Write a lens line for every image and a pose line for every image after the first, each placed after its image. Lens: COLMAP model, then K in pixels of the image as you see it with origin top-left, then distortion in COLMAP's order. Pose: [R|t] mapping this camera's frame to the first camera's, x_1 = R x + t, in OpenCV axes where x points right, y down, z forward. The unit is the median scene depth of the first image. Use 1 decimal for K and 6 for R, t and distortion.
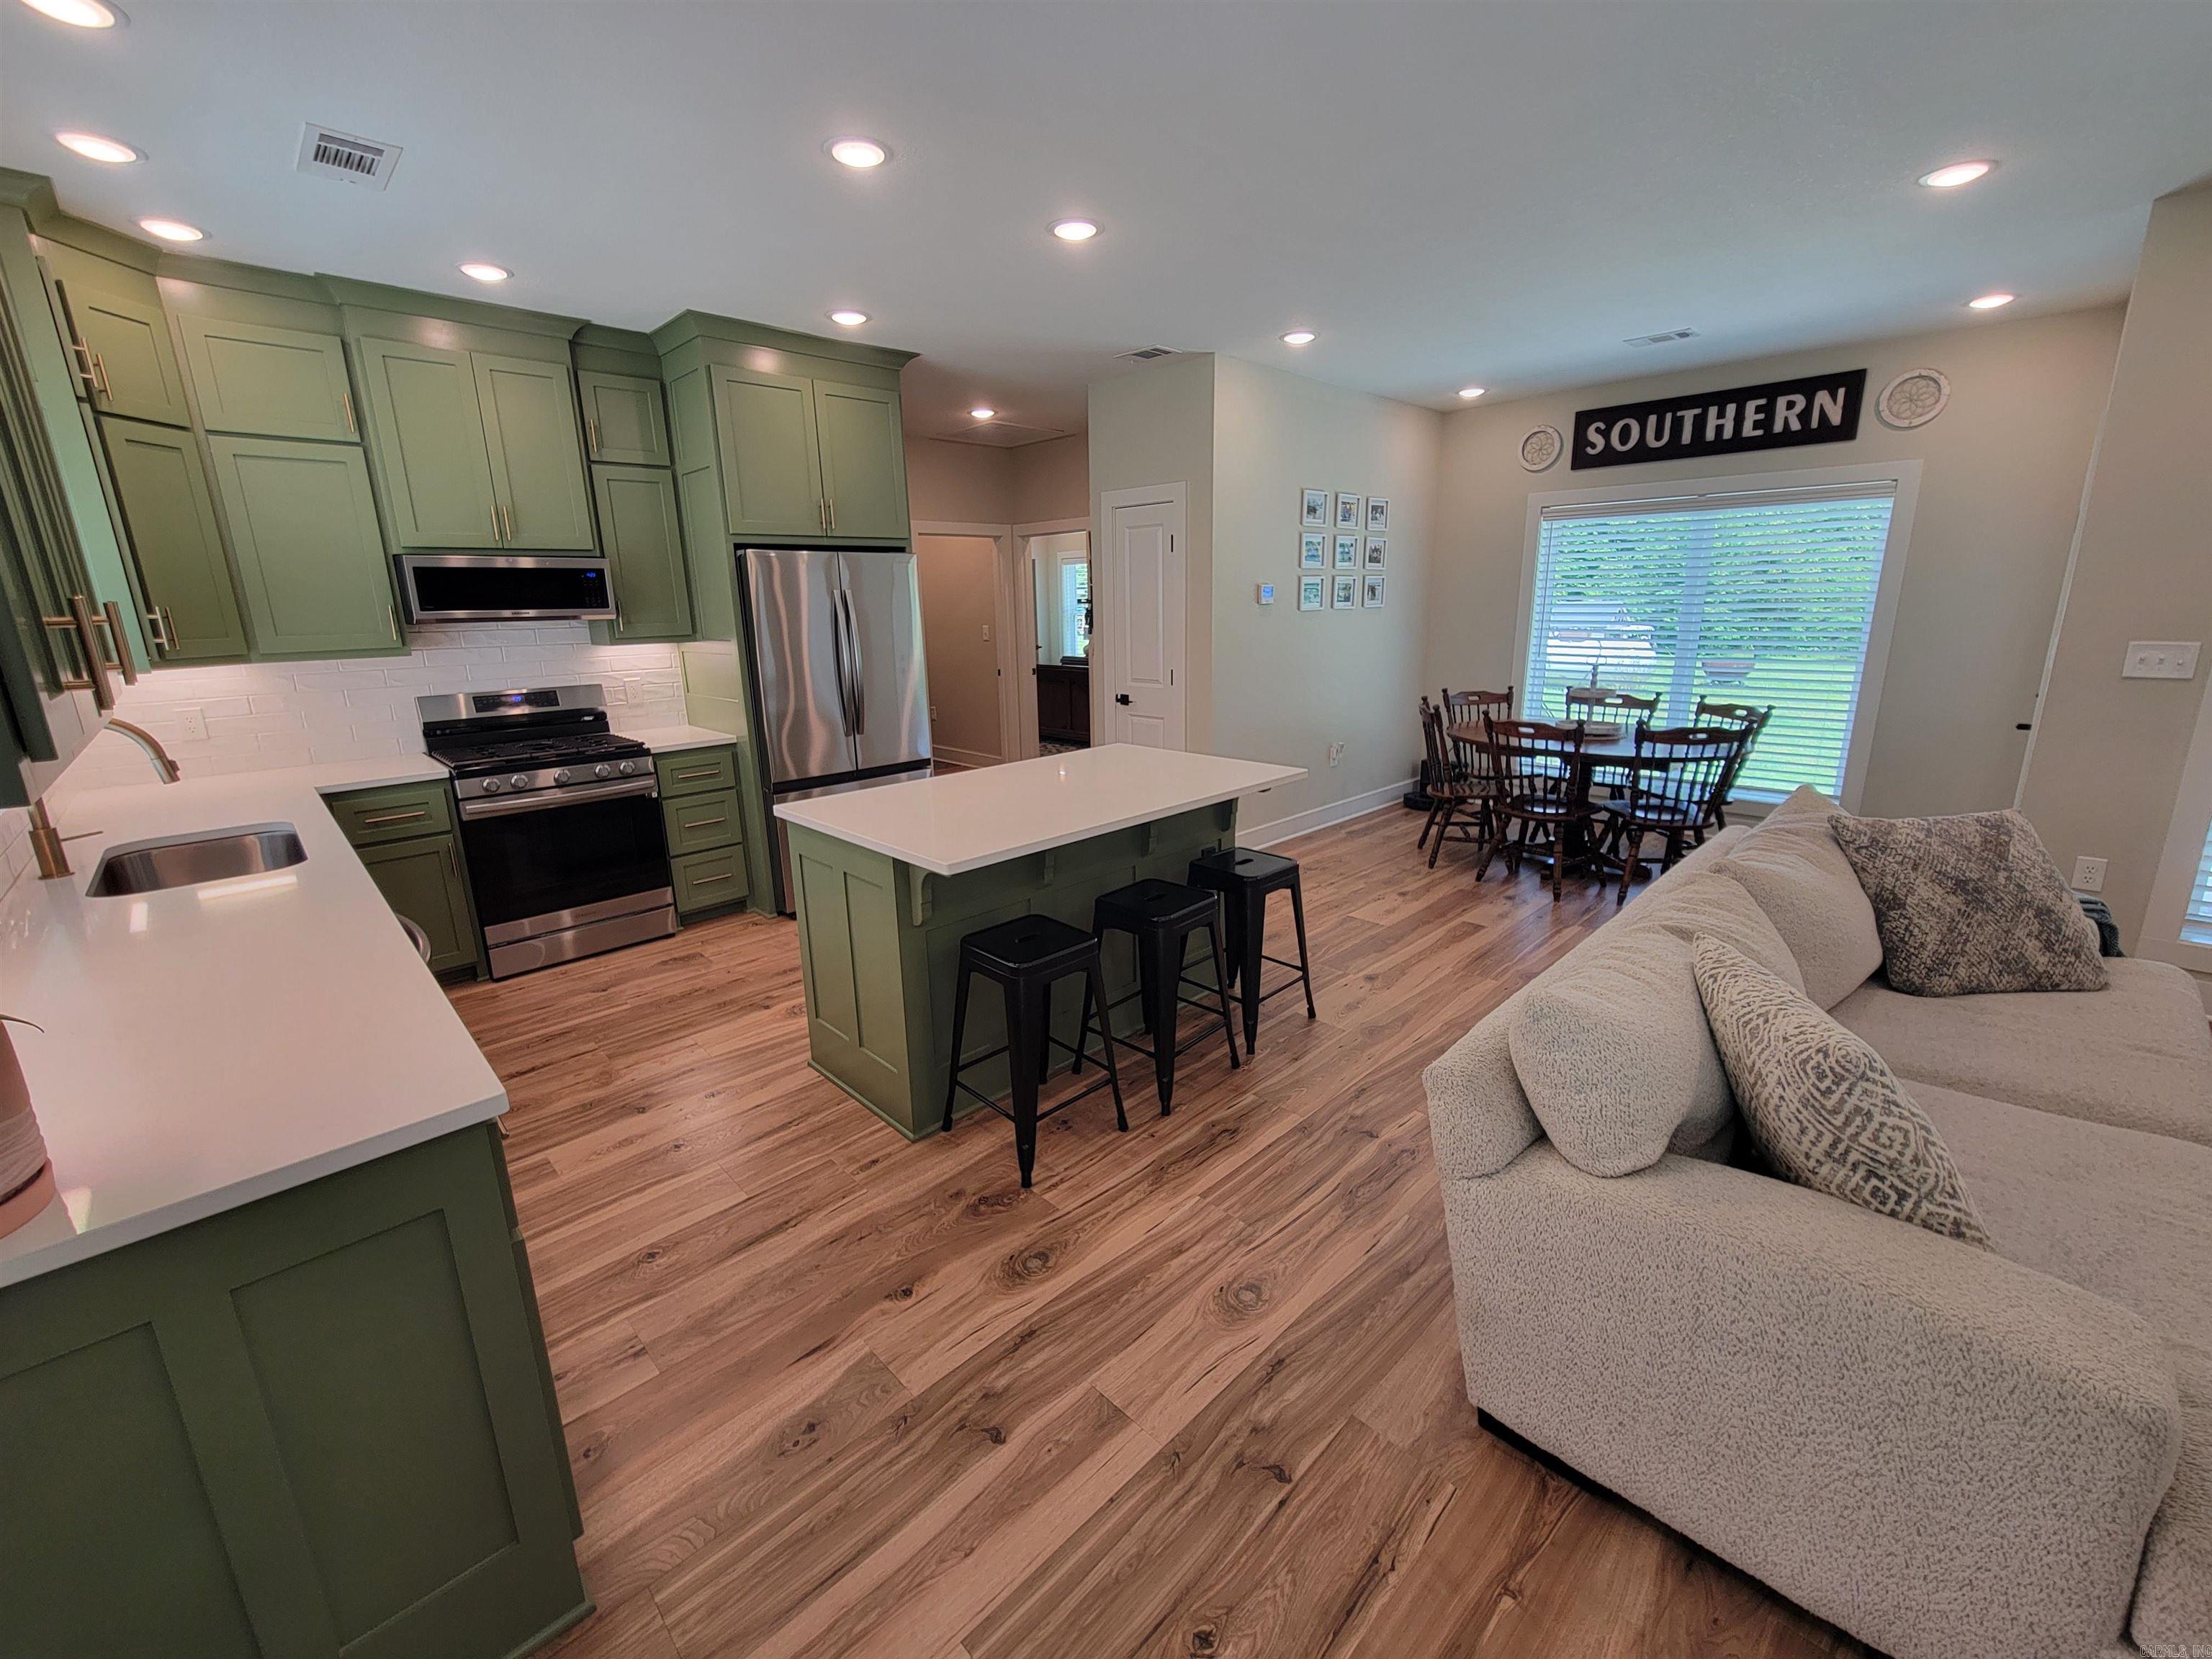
lens RADIAL K [[903.8, 0, 1100.0], [0, 903.8, 821.5], [0, 0, 1]] dist [-0.000590, 0.001208]
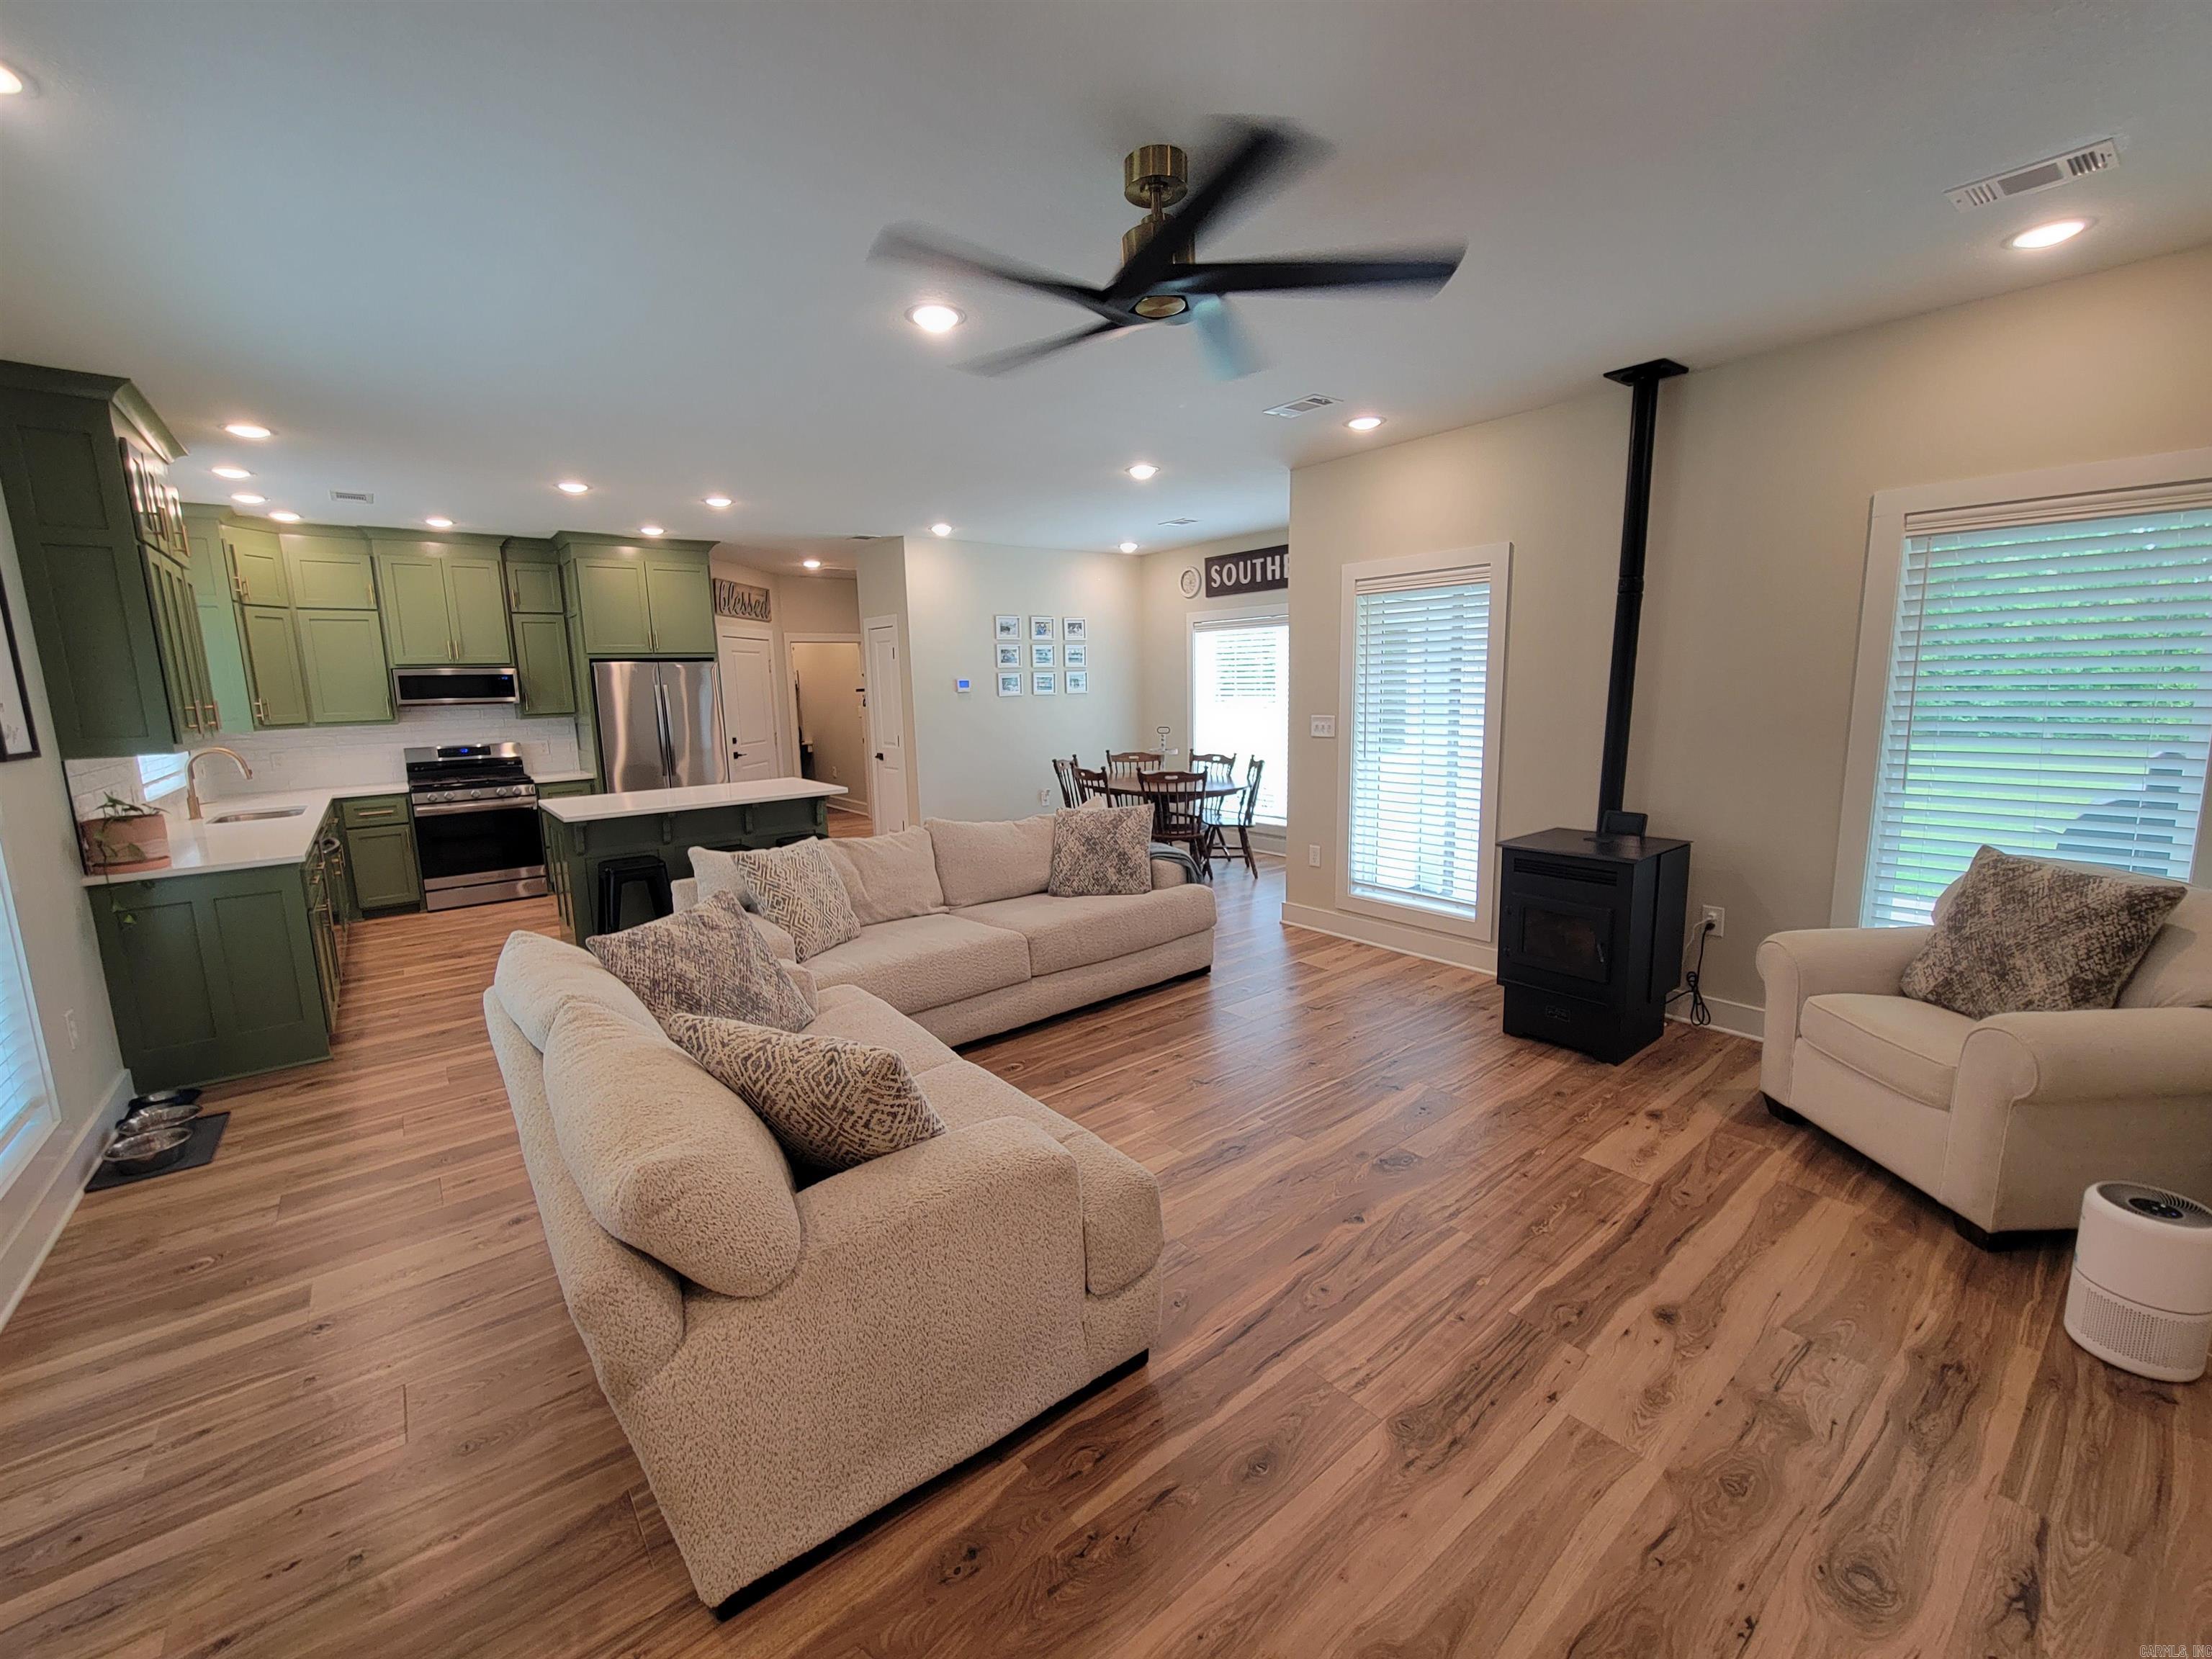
lens RADIAL K [[903.8, 0, 1093.9], [0, 903.8, 821.7], [0, 0, 1]] dist [-0.000590, 0.001208]
pose [[0.994821, 0.012135, -0.100911, 0.693009], [-0.020648, 0.996274, -0.083742, 0.113627], [0.099519, 0.085392, 0.991365, -0.539087]]
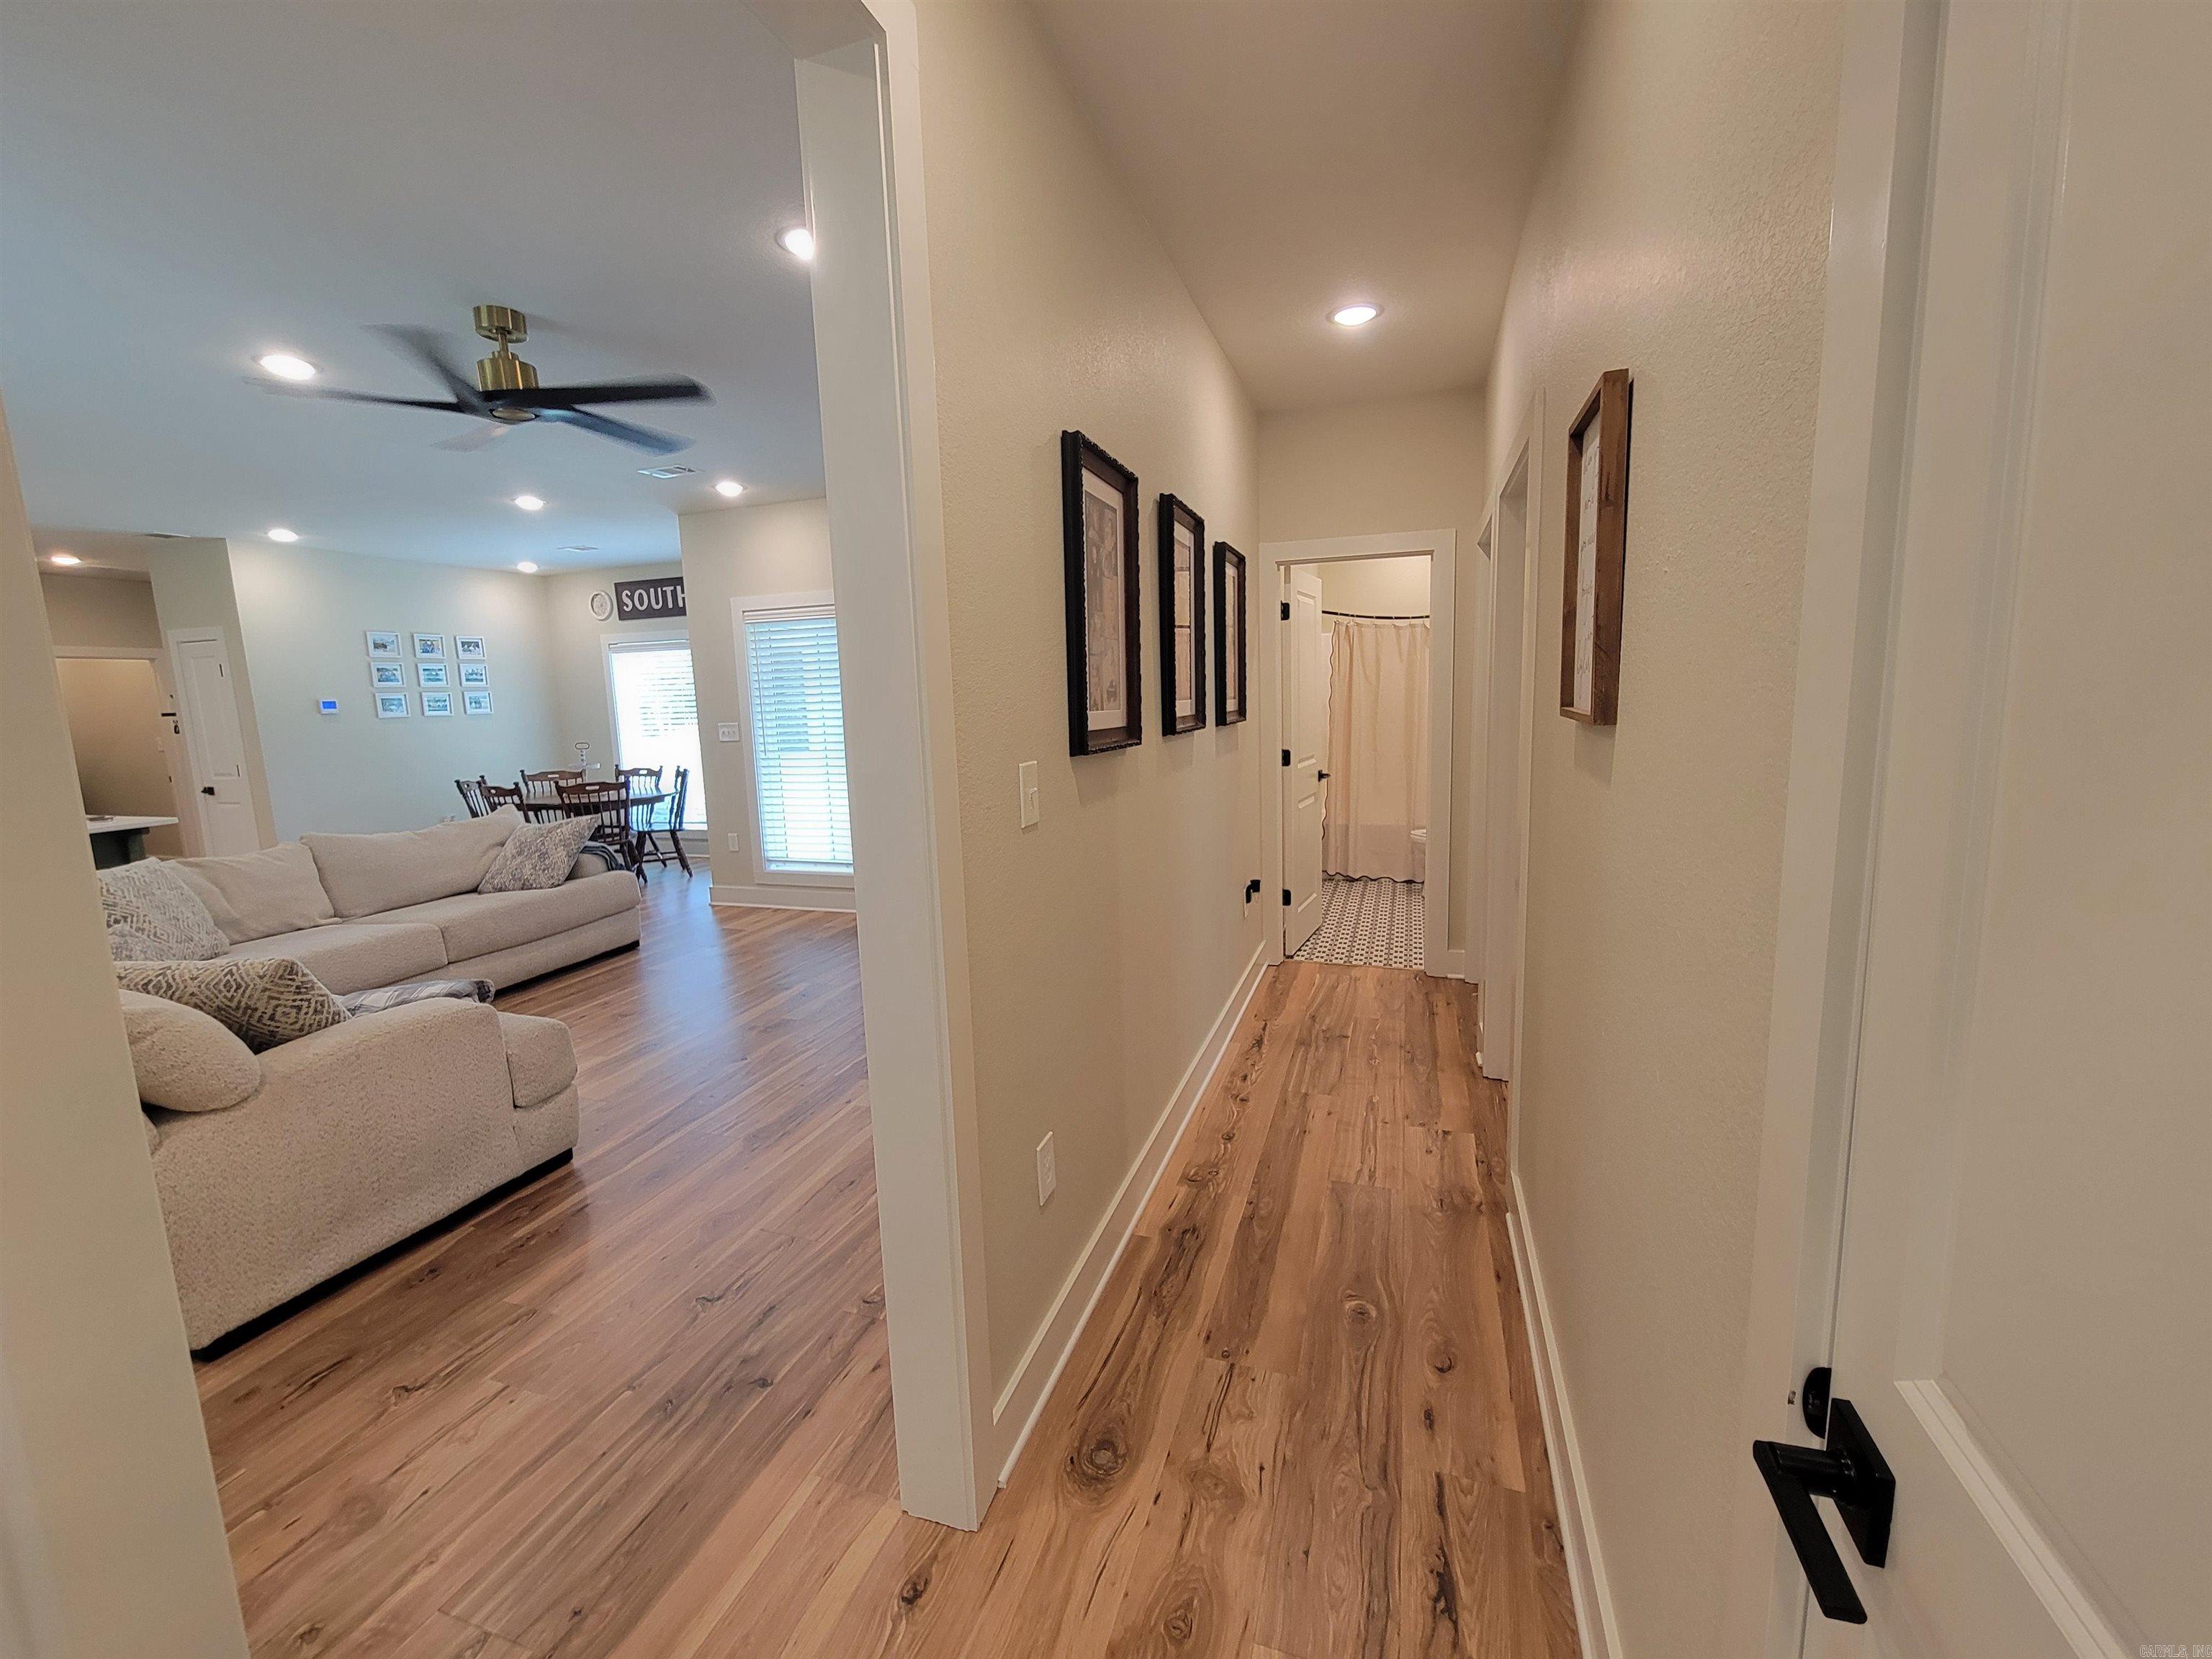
lens RADIAL K [[903.8, 0, 1091.5], [0, 903.8, 817.8], [0, 0, 1]] dist [-0.000590, 0.001208]
pose [[0.892209, -0.072773, 0.445721, 0.741211], [0.123960, 0.988489, -0.086743, 0.214984], [-0.434278, 0.132644, 0.890959, -0.849879]]
